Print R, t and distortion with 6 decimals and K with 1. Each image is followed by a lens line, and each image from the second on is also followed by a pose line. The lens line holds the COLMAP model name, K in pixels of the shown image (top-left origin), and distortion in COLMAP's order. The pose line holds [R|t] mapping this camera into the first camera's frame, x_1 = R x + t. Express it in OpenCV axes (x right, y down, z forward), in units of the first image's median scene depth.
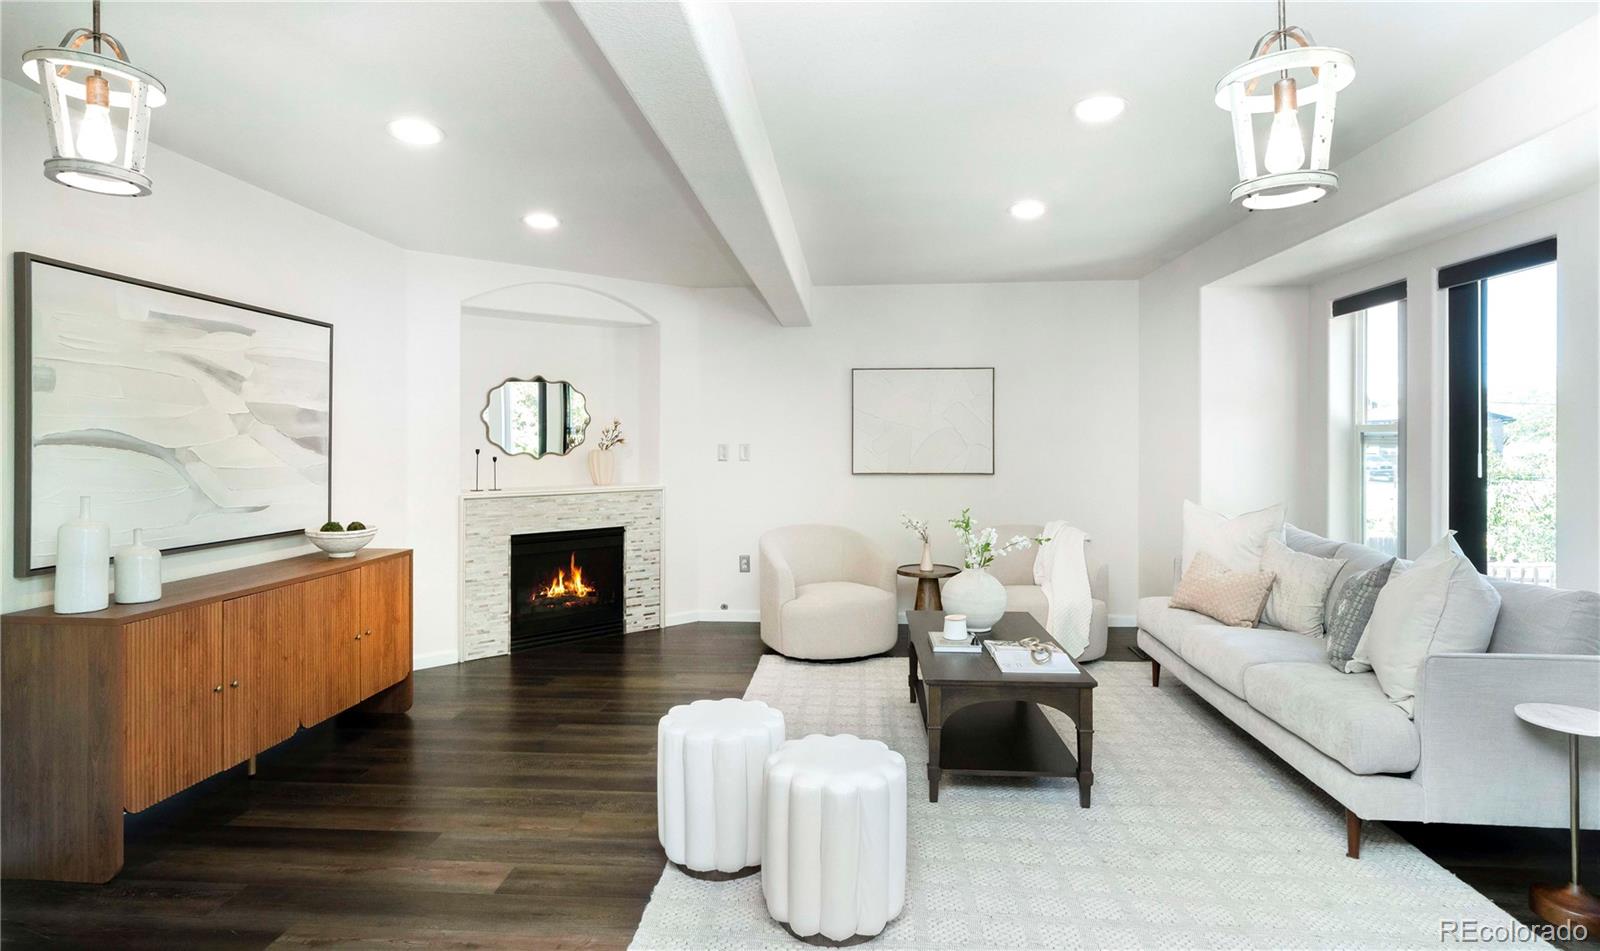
lens RADIAL K [[867.5, 0, 801.7], [0, 867.5, 449.8], [0, 0, 1]] dist [0.002841, -0.000546]
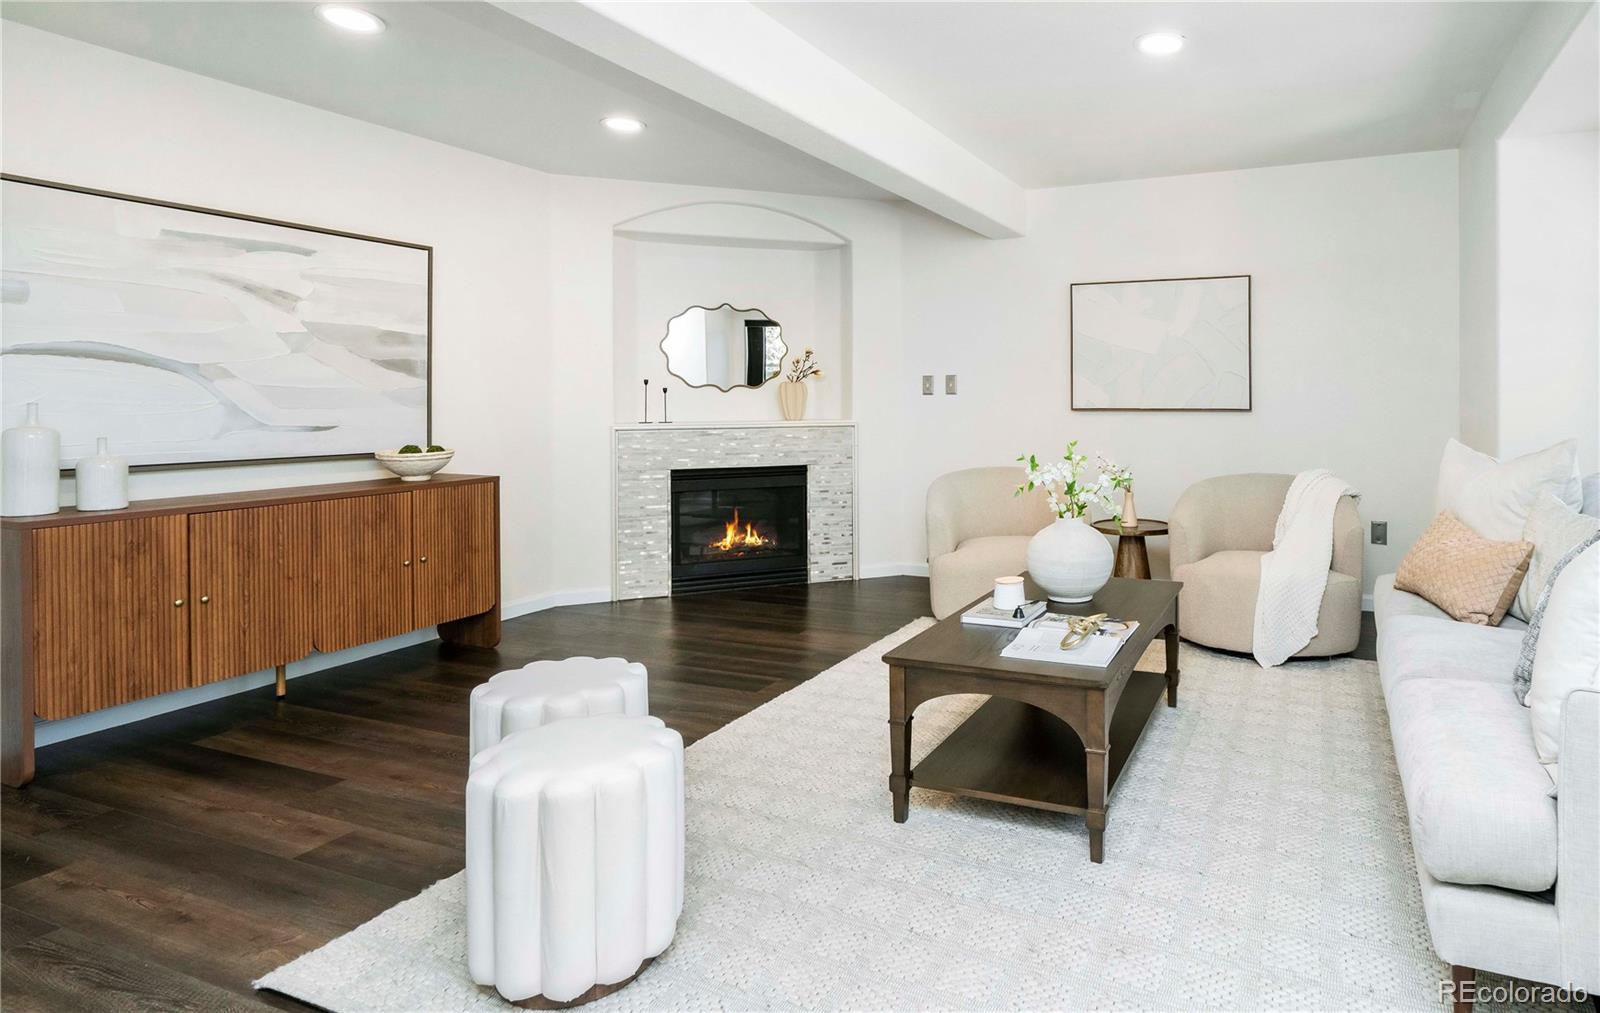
lens RADIAL K [[903.2, 0, 955.8], [0, 903.2, 384.3], [0, 0, 1]] dist [0.001305, 0.001878]
pose [[0.949640, -0.007947, -0.313241, 0.360969], [0.000984, 0.999749, -0.022381, 0.037047], [0.313340, 0.020946, 0.949410, 0.217312]]
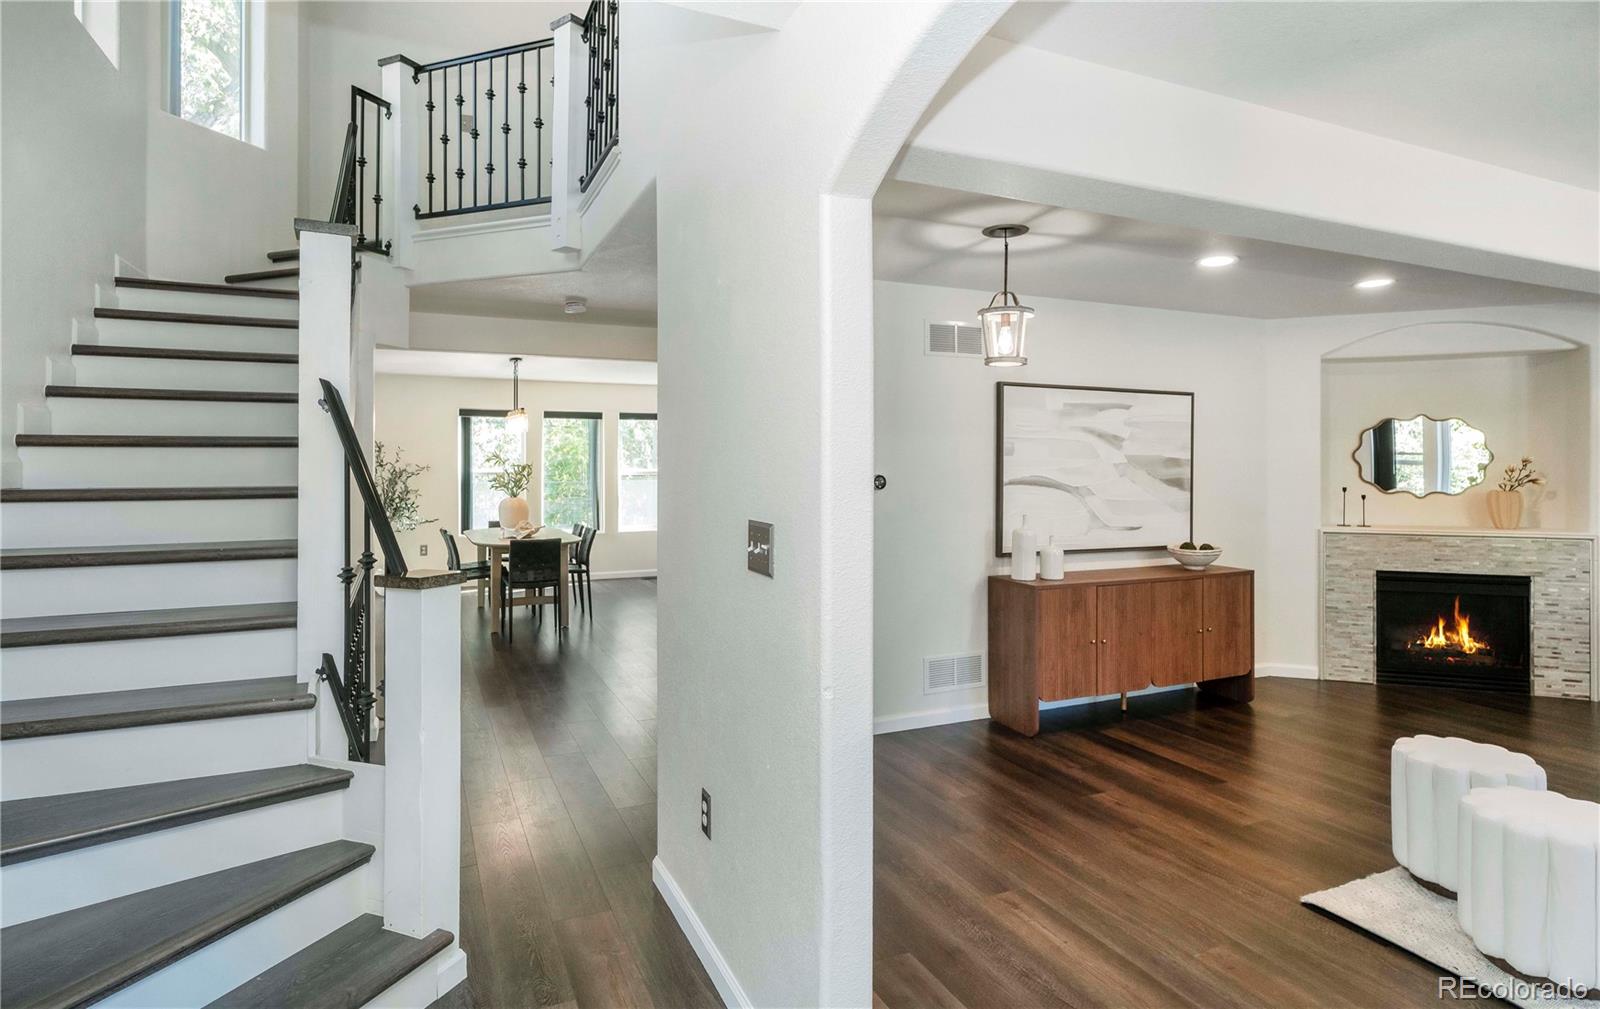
lens RADIAL K [[855.4, 0, 763.1], [0, 855.4, 451.1], [0, 0, 1]] dist [-0.003294, 0.001584]
pose [[0.473904, -0.004844, -0.880563, 0.300845], [-0.012077, 0.999855, -0.012000, -0.032954], [0.880494, 0.016322, 0.473777, -0.194913]]
